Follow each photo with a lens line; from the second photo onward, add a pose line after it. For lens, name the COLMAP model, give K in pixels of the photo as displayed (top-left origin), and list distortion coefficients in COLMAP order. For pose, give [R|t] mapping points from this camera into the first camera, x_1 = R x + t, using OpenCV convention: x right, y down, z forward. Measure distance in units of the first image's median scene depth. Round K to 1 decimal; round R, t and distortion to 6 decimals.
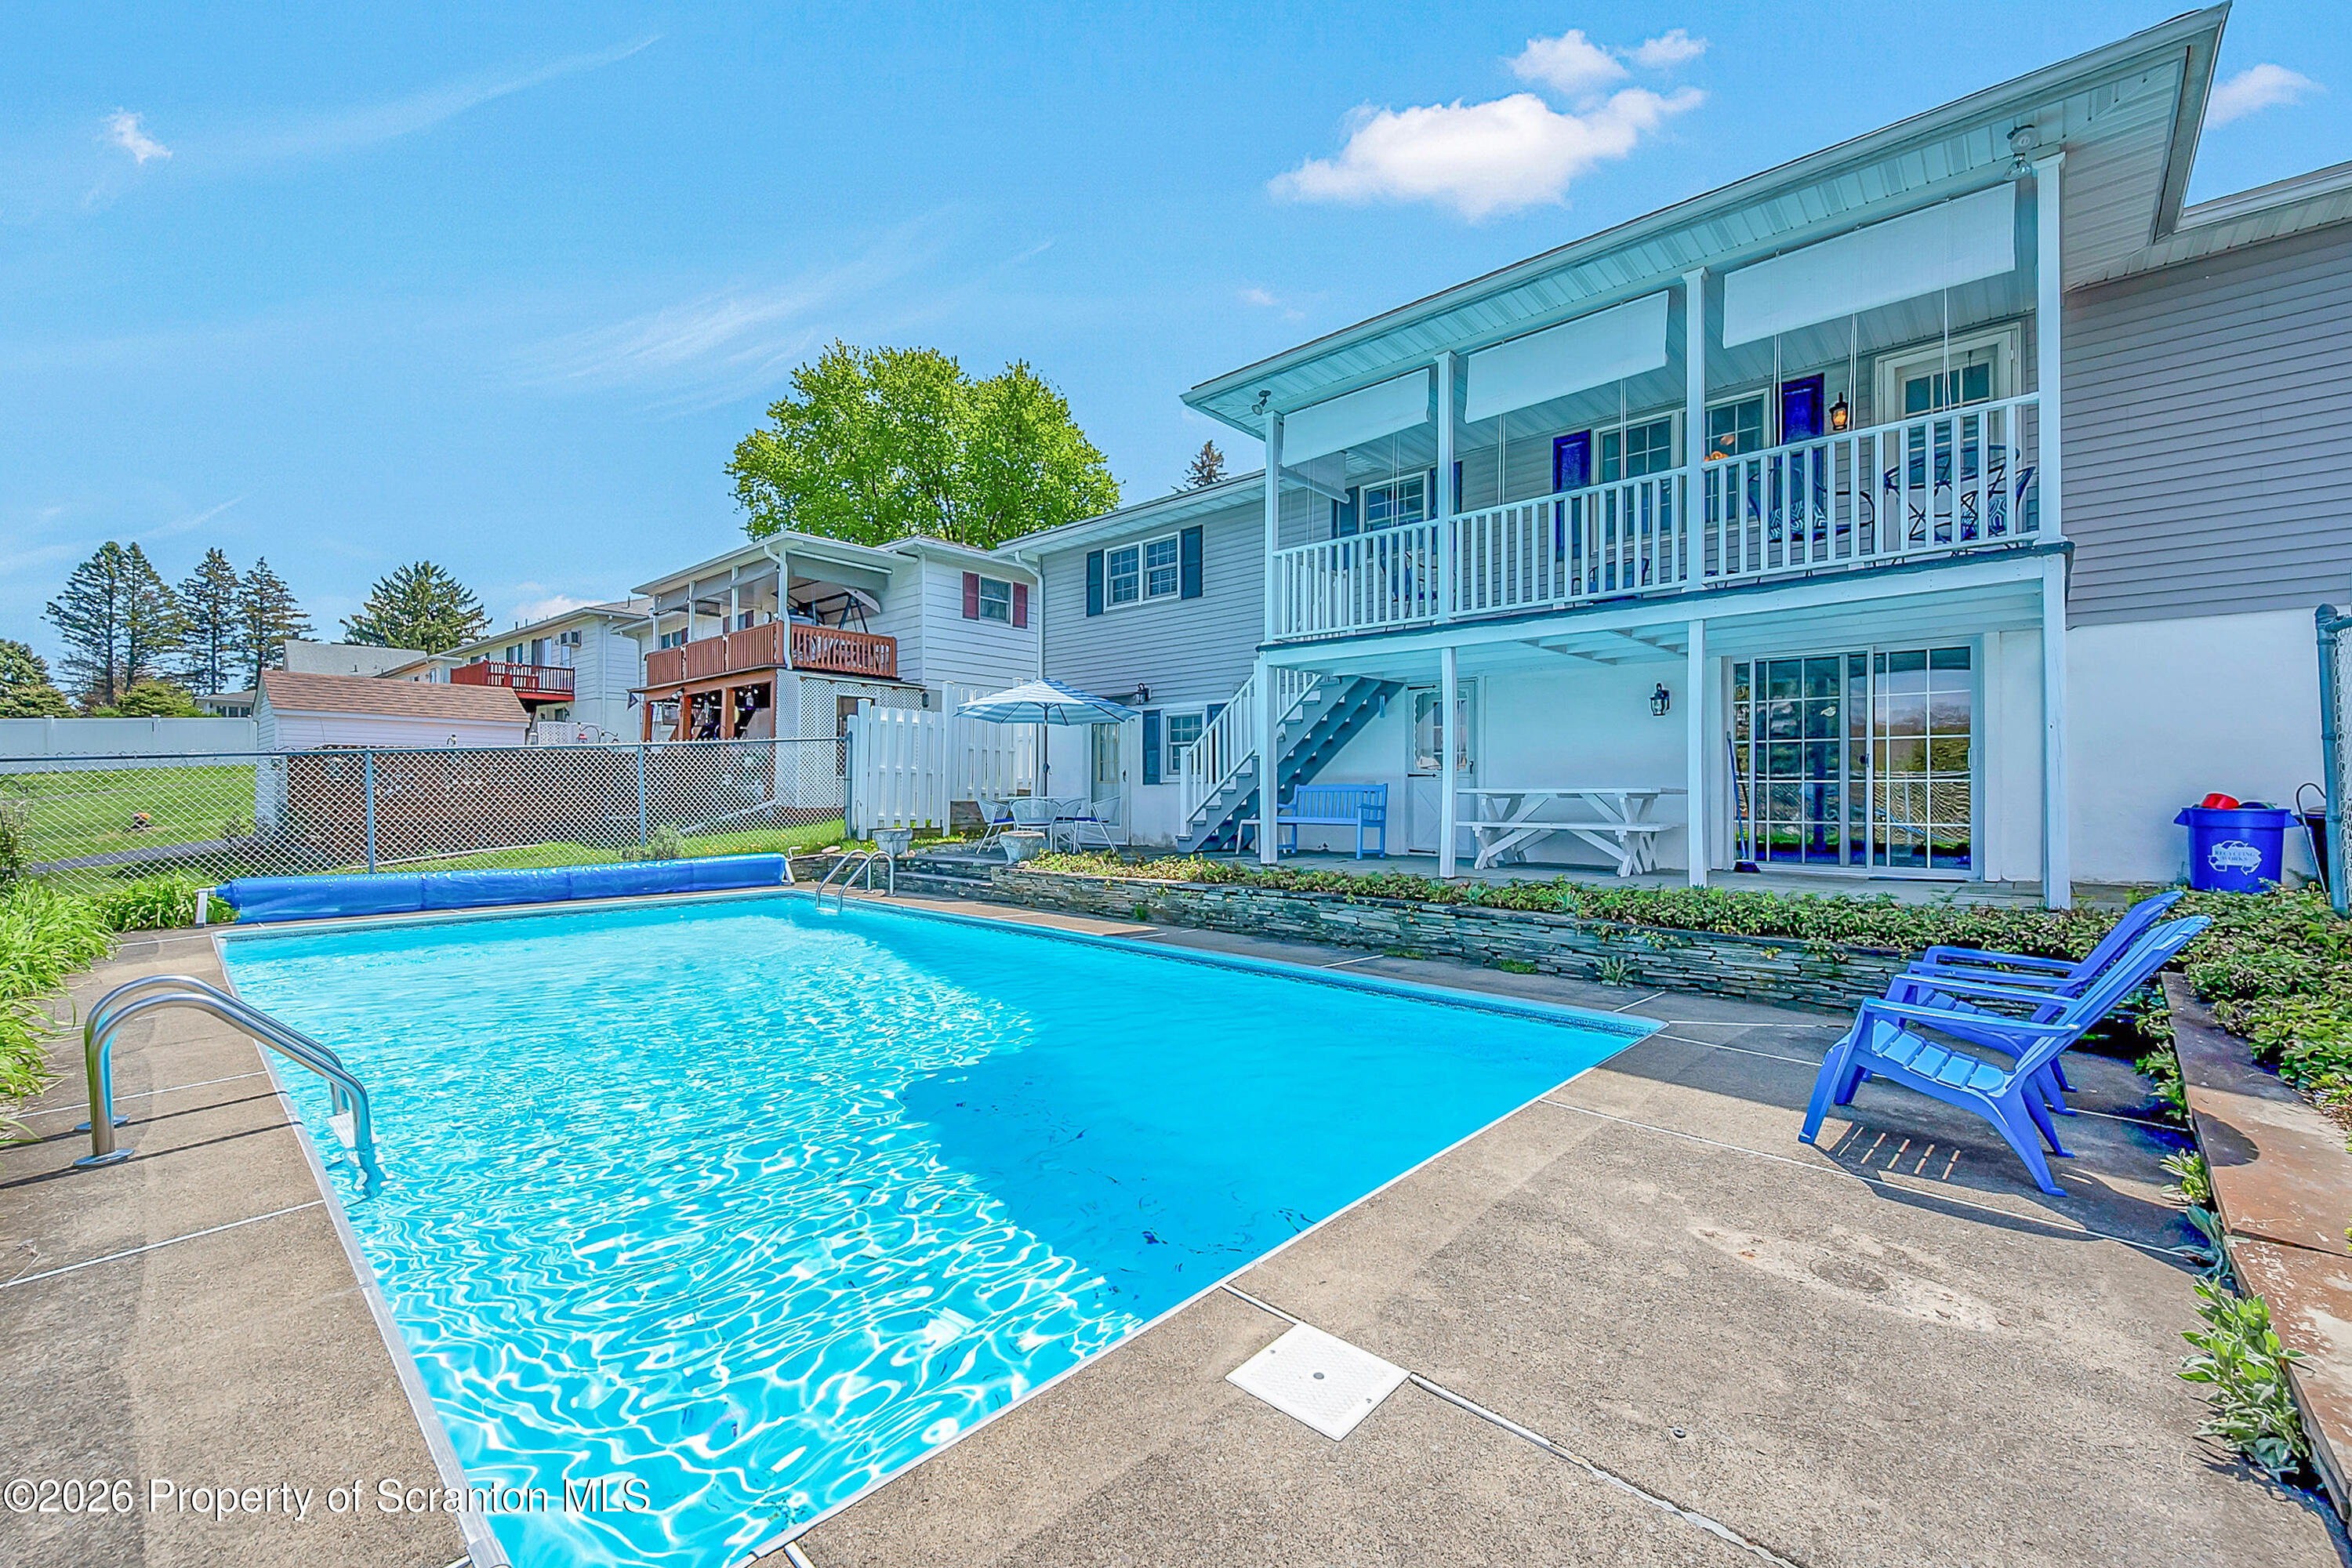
lens RADIAL K [[954.4, 0, 1187.1], [0, 954.4, 789.5], [0, 0, 1]] dist [-0.002387, -0.004502]
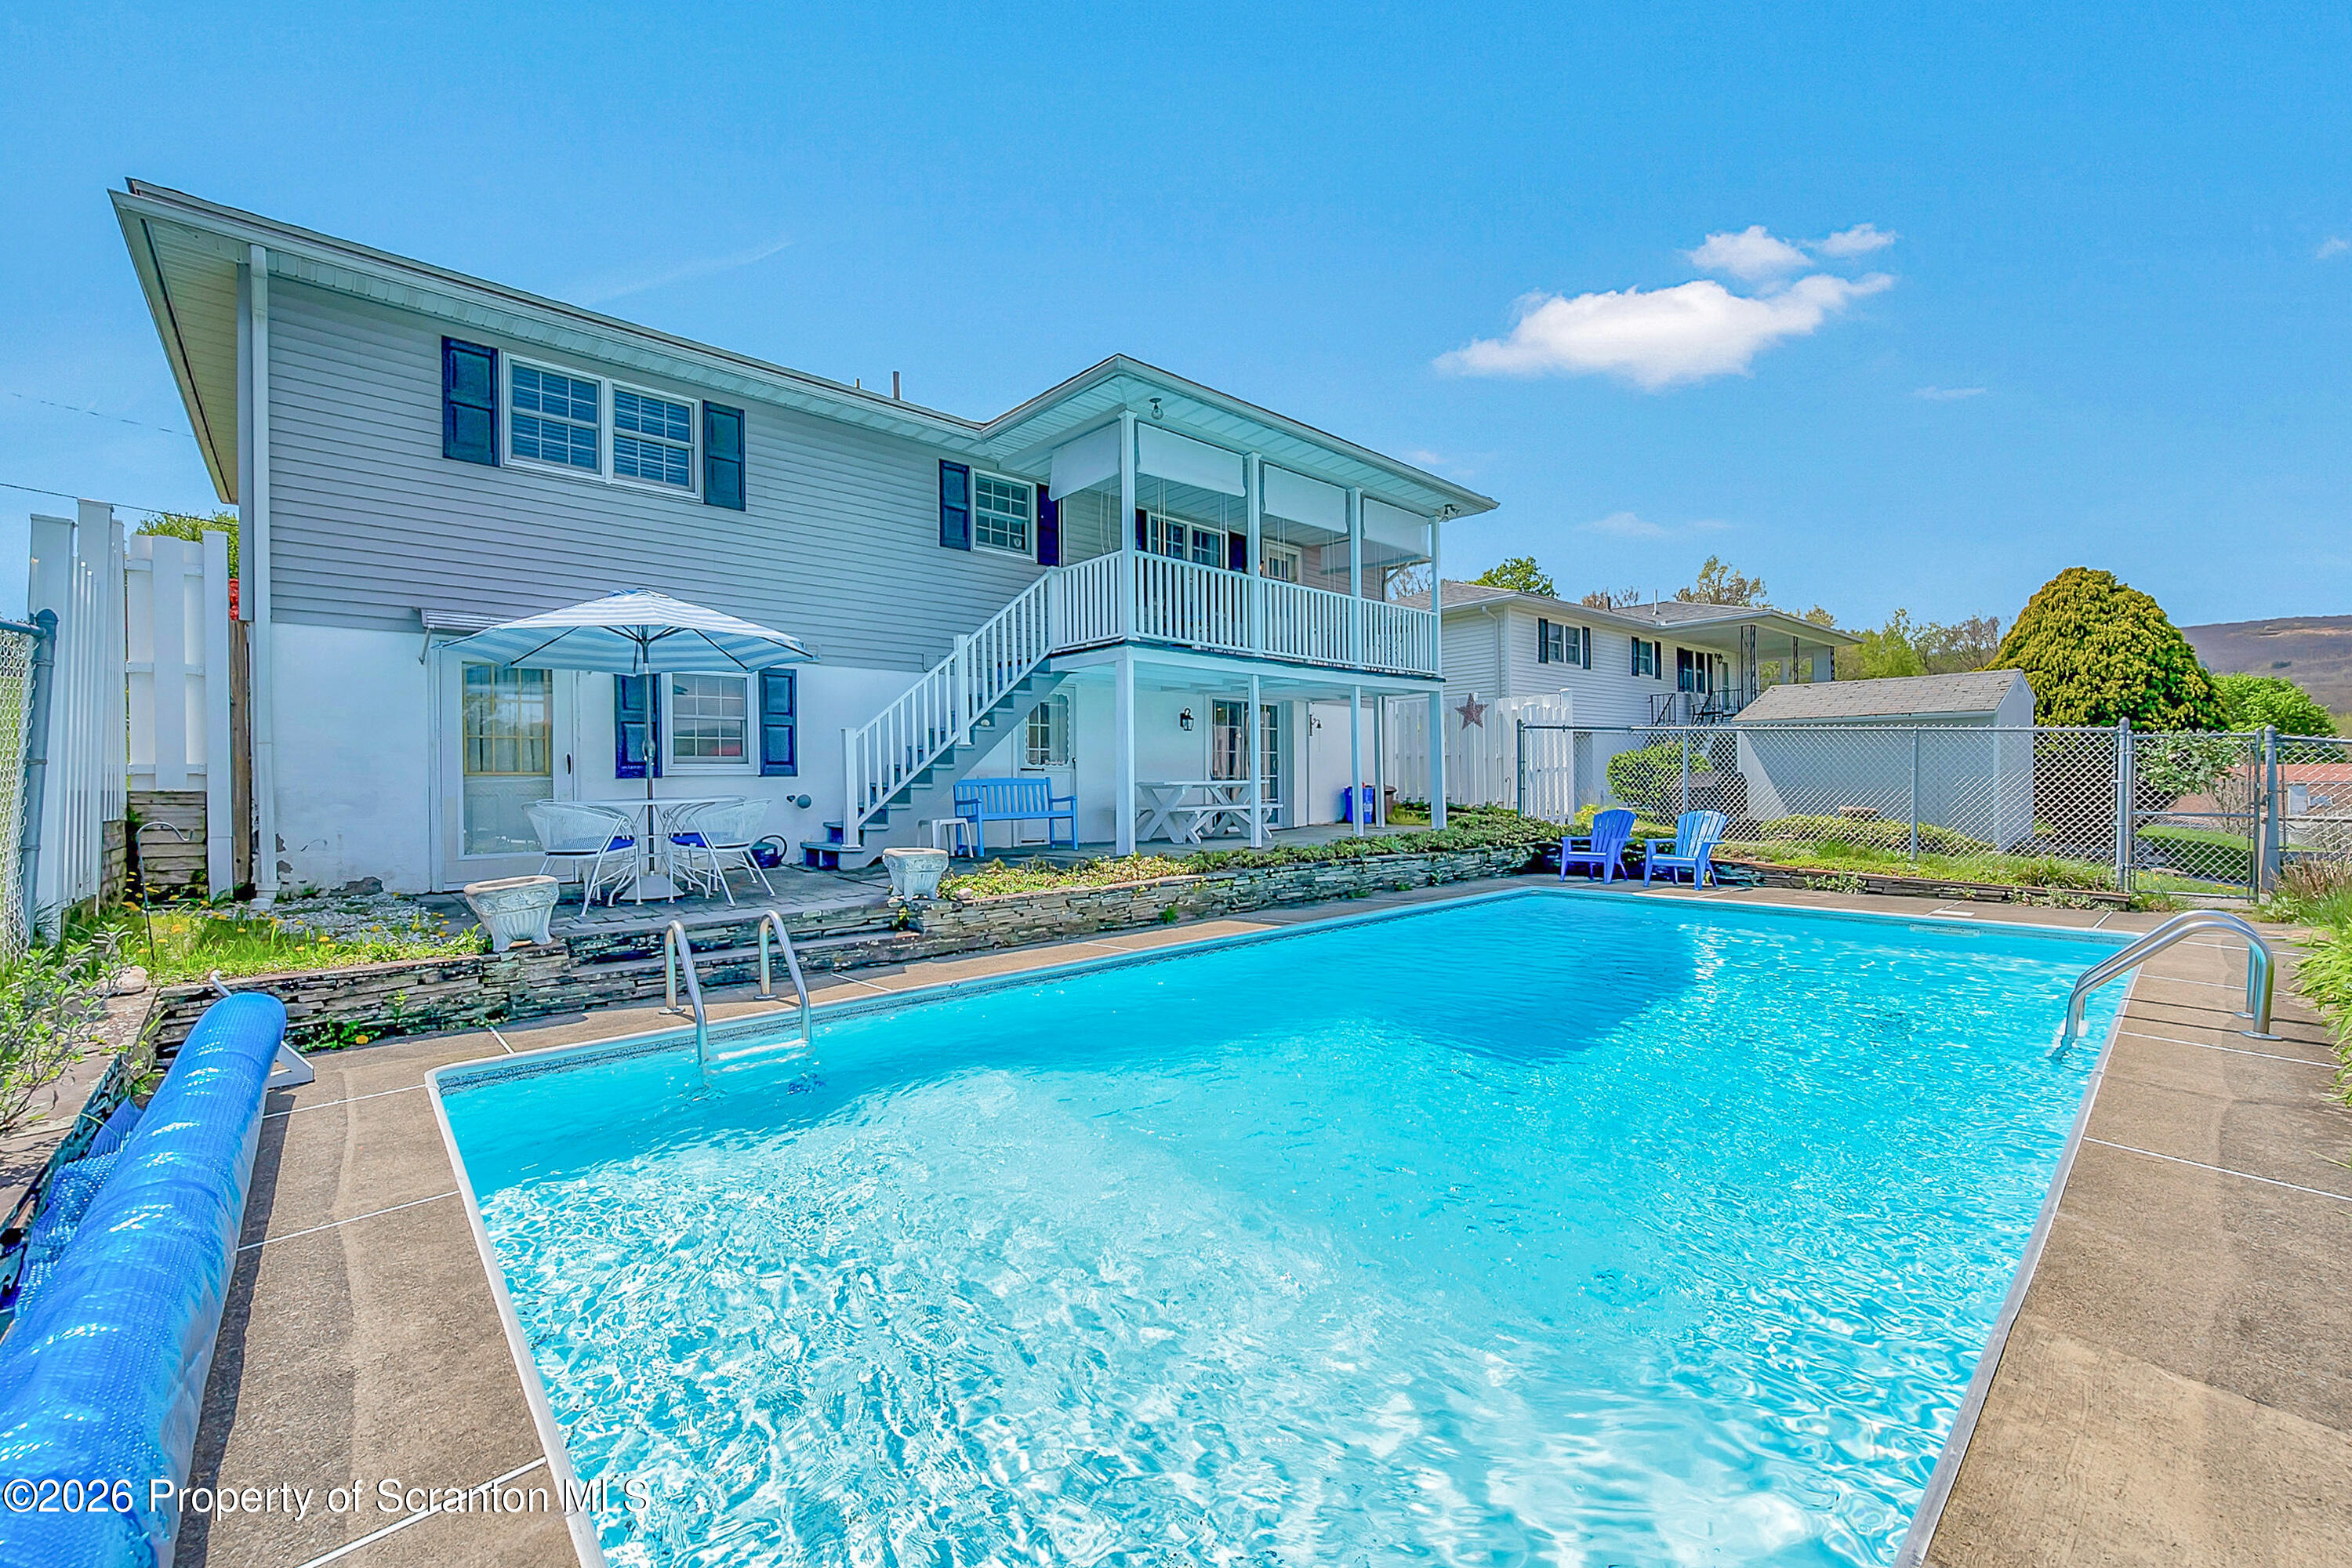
lens RADIAL K [[954.4, 0, 1187.1], [0, 954.4, 789.5], [0, 0, 1]] dist [-0.002387, -0.004502]
pose [[0.078923, -0.011119, 0.996819, -0.637911], [0.005624, 0.999927, 0.010708, -0.002060], [-0.996865, 0.004761, 0.078979, 0.592921]]
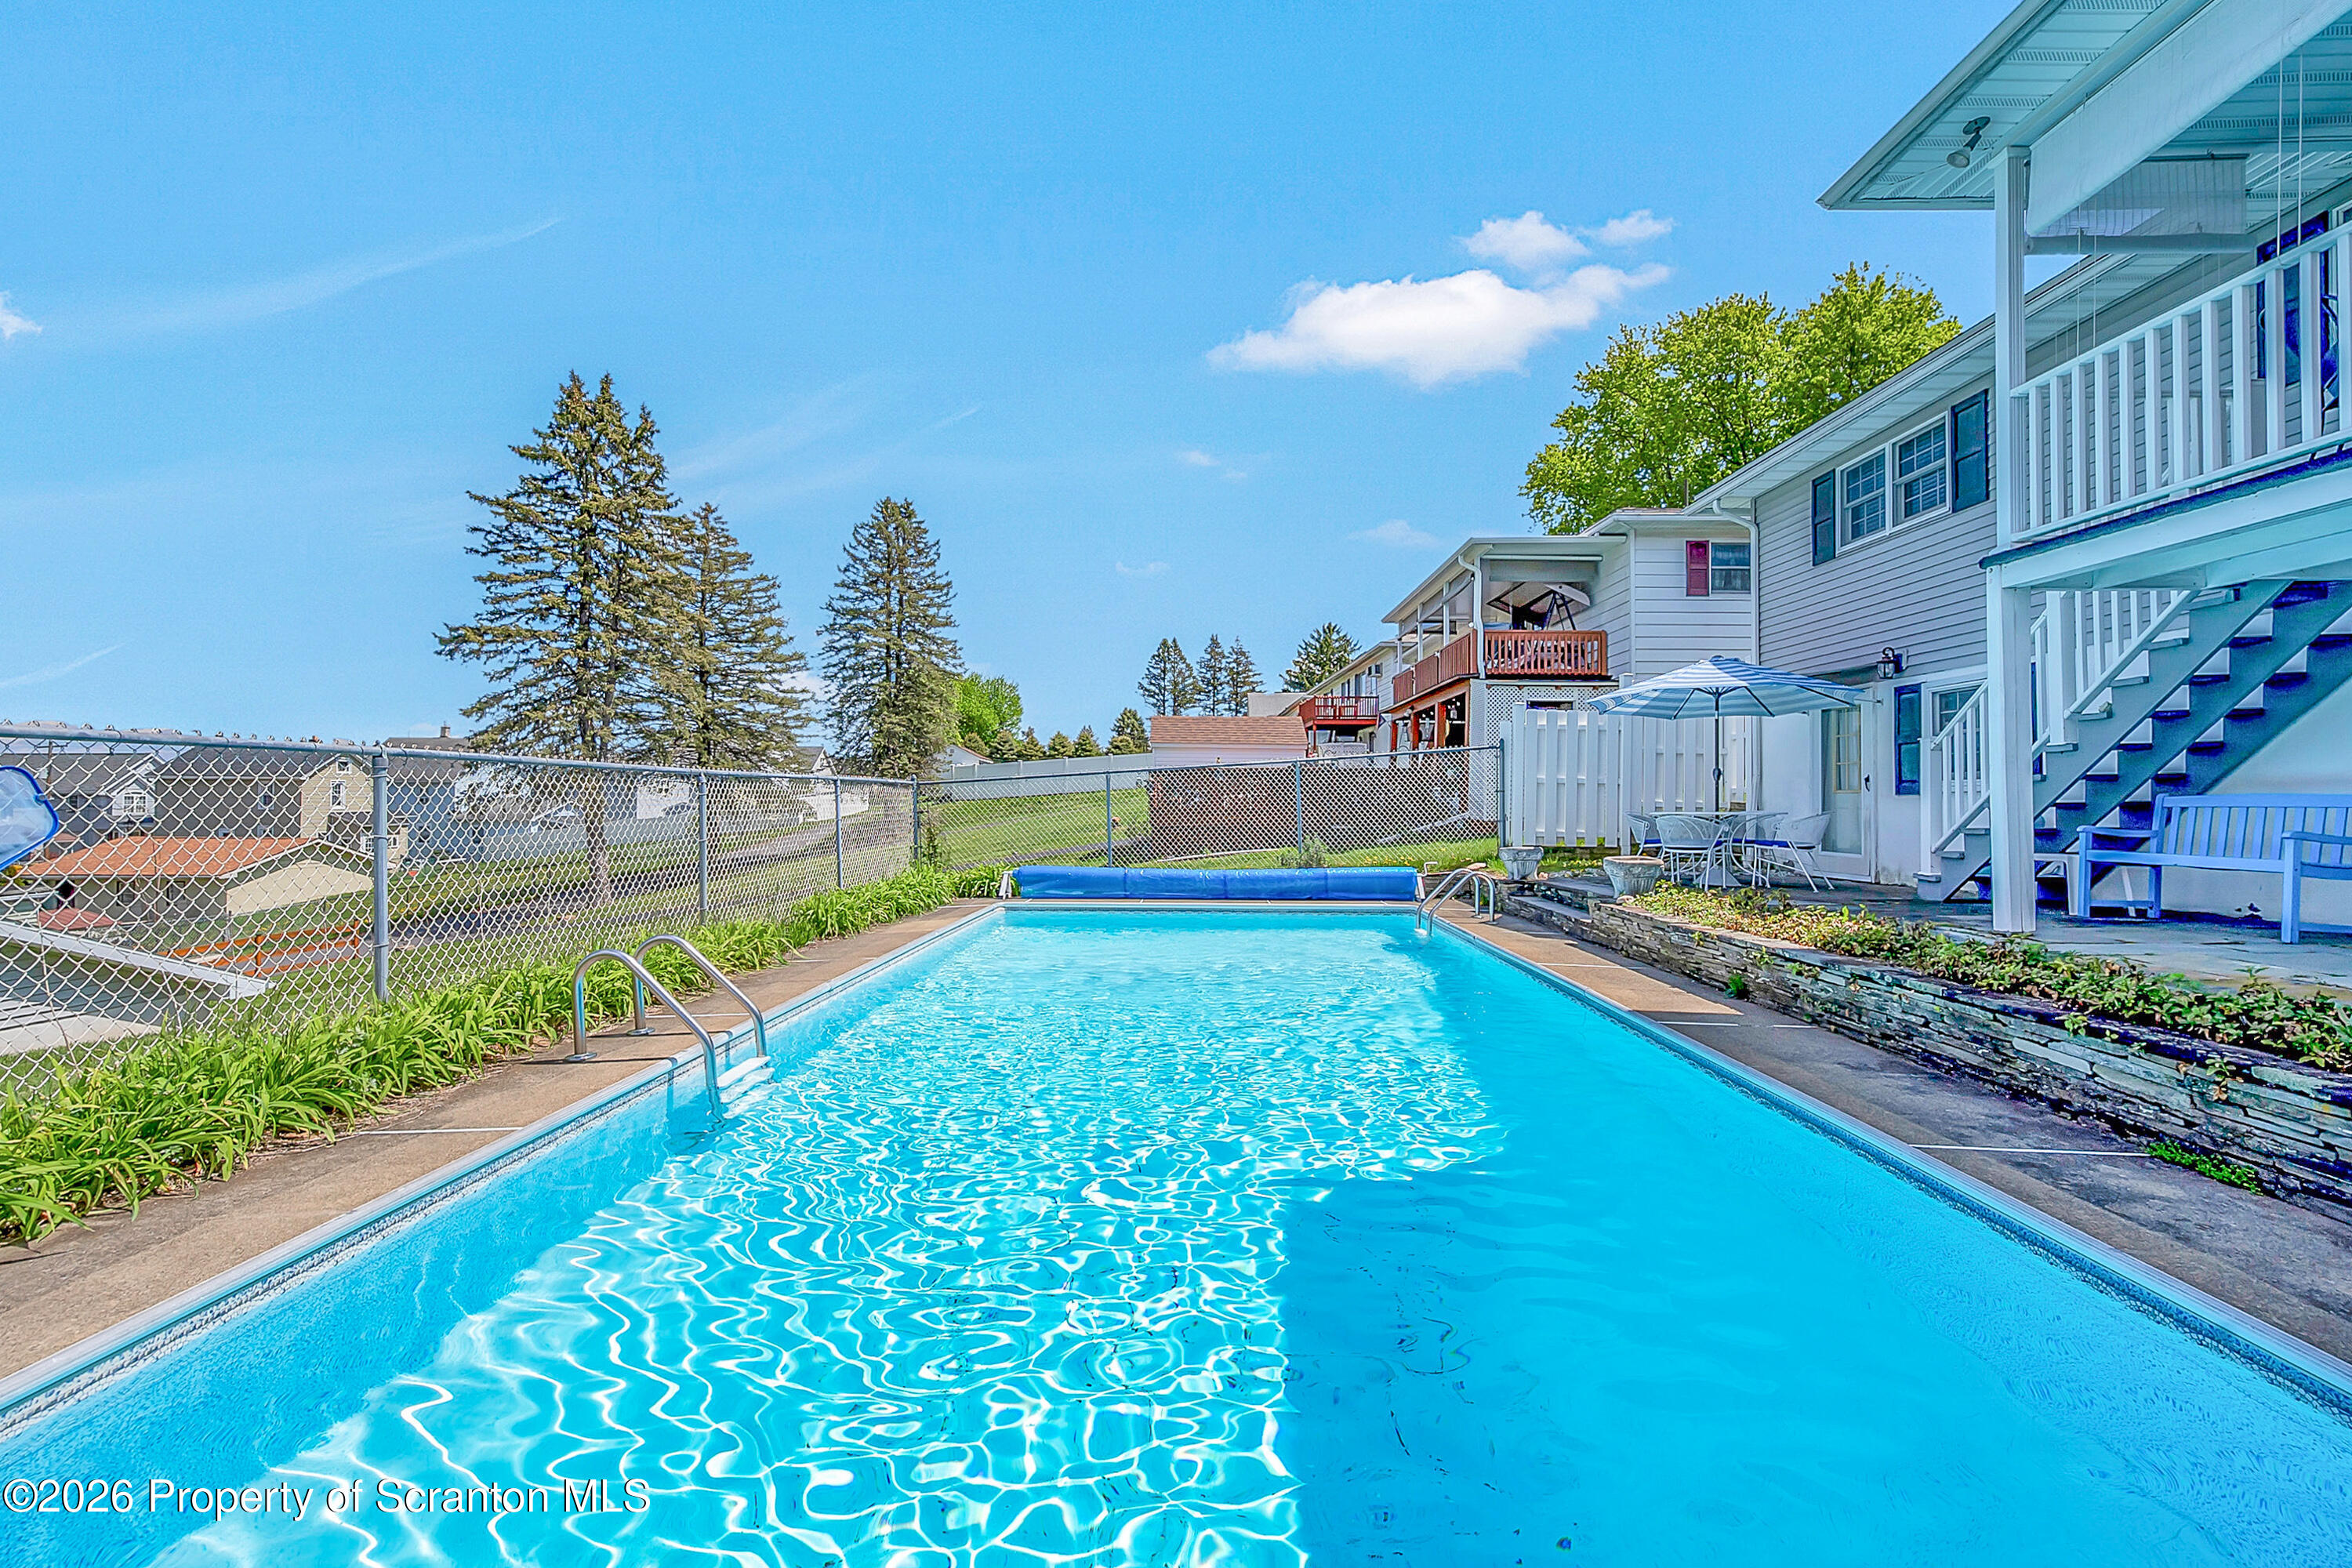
lens RADIAL K [[941.5, 0, 1177.4], [0, 941.5, 785.9], [0, 0, 1]] dist [0.002565, -0.003771]
pose [[0.655100, -0.011577, -0.755453, 0.127865], [-0.000850, 0.999871, -0.016059, -0.000597], [0.755542, 0.011162, 0.655006, 0.172700]]
